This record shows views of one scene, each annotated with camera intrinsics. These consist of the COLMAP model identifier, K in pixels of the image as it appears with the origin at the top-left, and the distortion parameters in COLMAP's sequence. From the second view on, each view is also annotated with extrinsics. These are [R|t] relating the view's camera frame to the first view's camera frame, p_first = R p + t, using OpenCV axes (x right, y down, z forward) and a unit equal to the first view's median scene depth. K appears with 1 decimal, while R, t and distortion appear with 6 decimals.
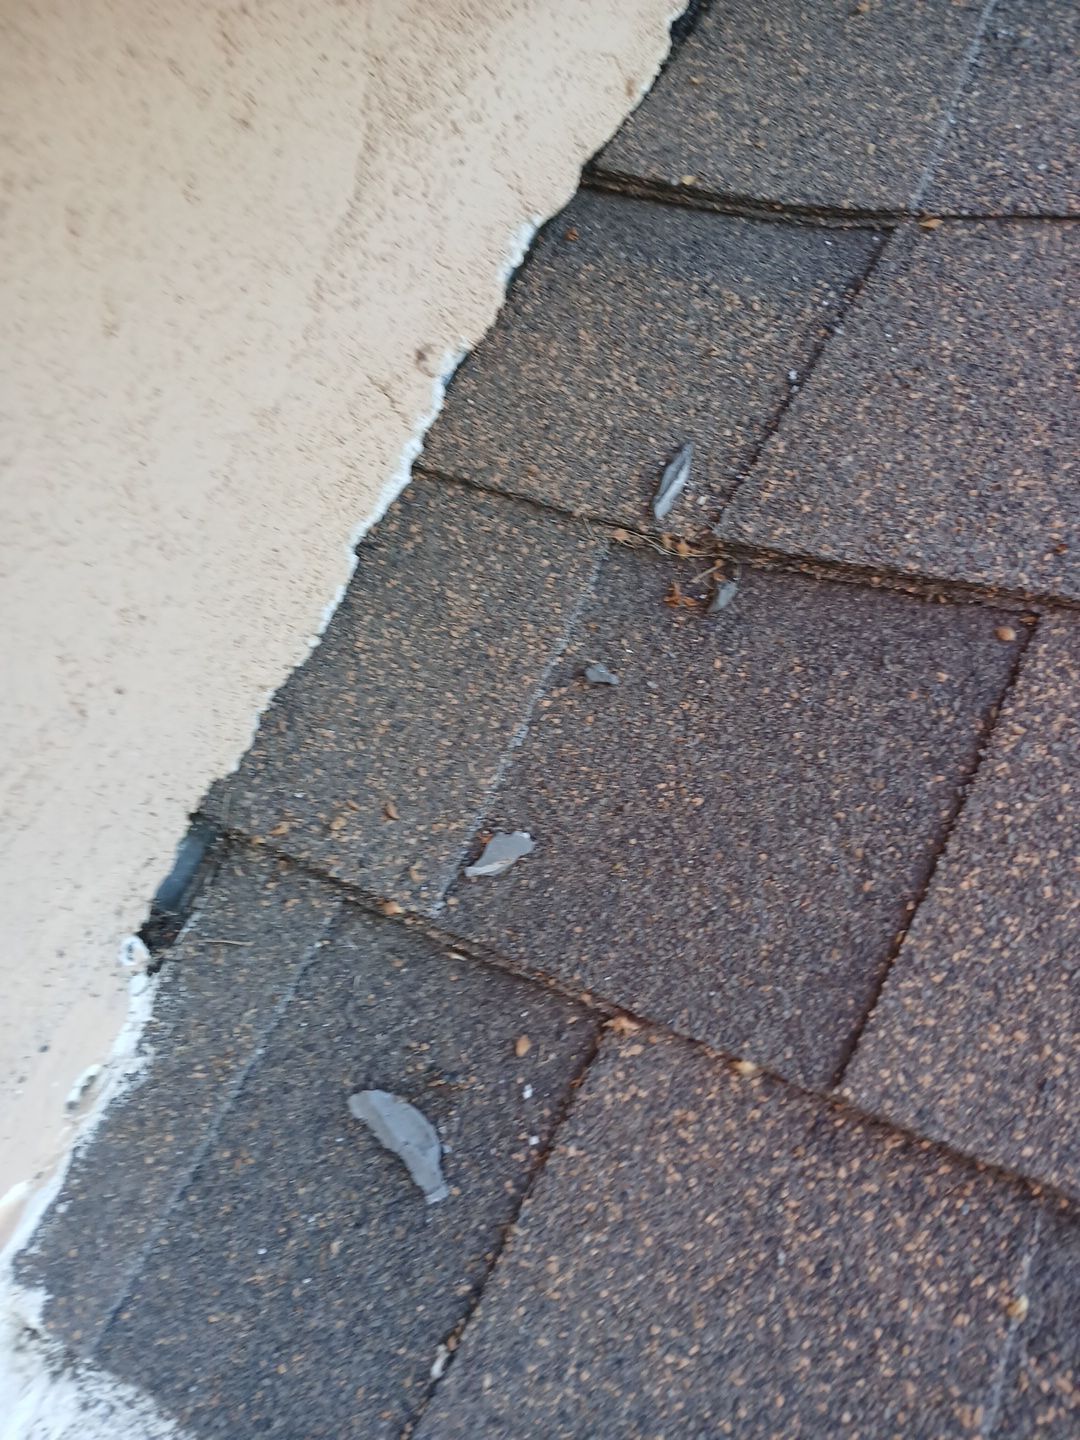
lens RADIAL K [[1130.5, 0, 540.0], [0, 1130.5, 720.0], [0, 0, 1]] dist [-0.013346, -0.004485]
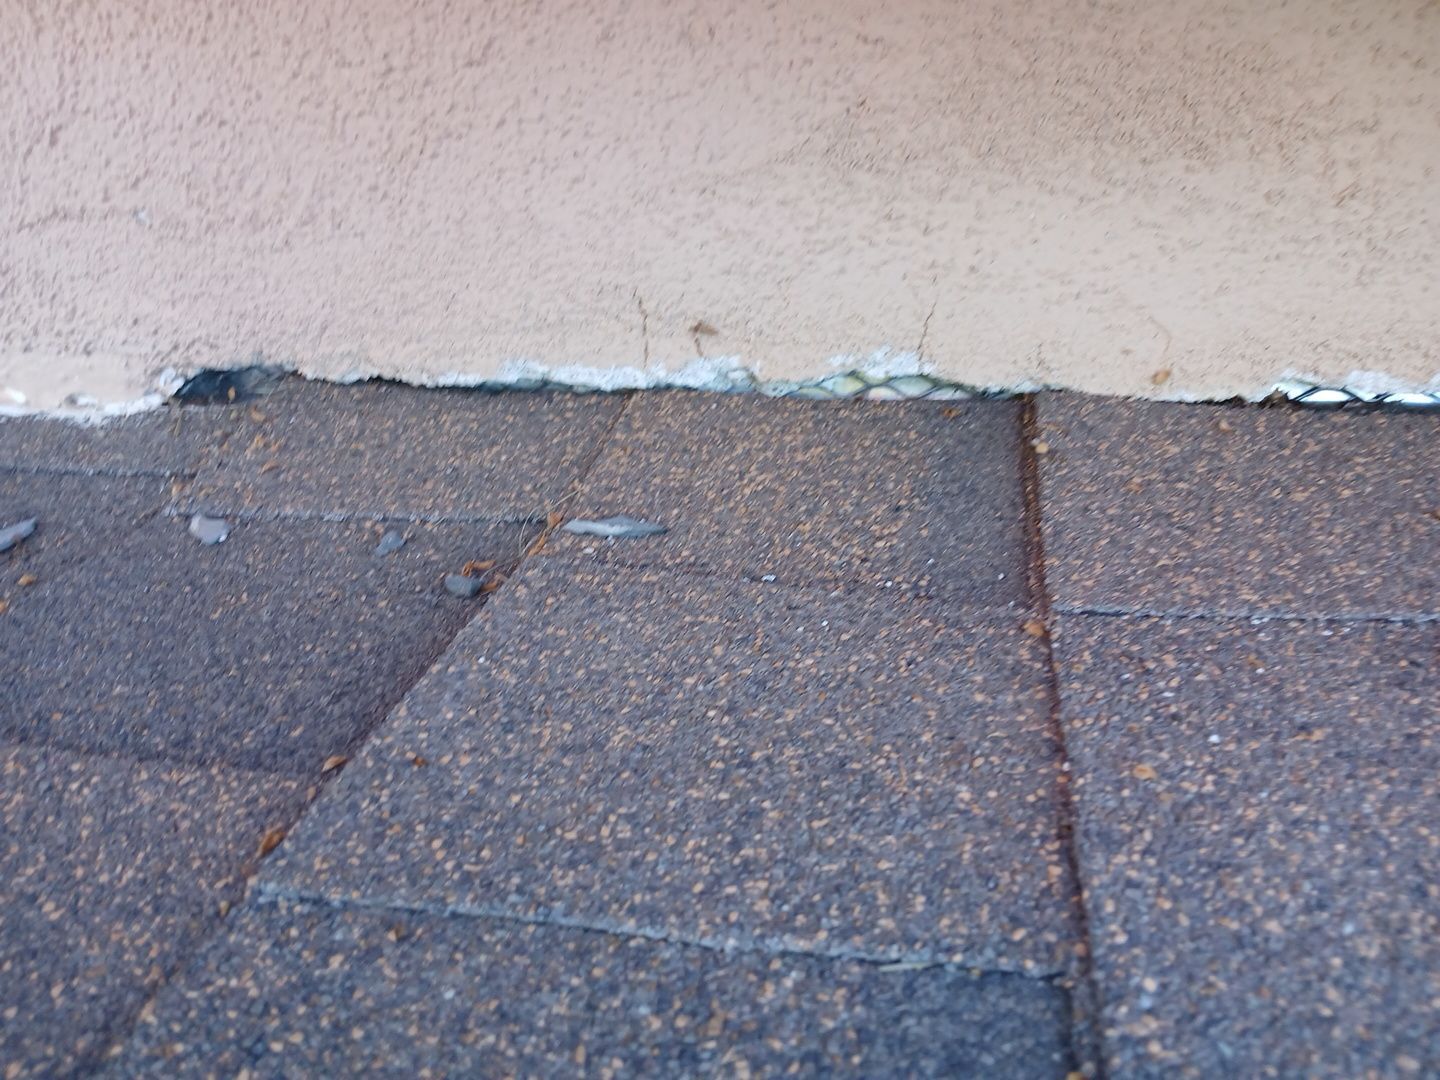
lens RADIAL K [[1116.9, 0, 750.4], [0, 1116.9, 543.8], [0, 0, 1]] dist [0.113983, -0.251806]
pose [[0.281231, 0.688812, -0.668167, 0.805940], [-0.861058, 0.488513, 0.141189, -0.452451], [0.423661, 0.535624, 0.730492, 0.411122]]
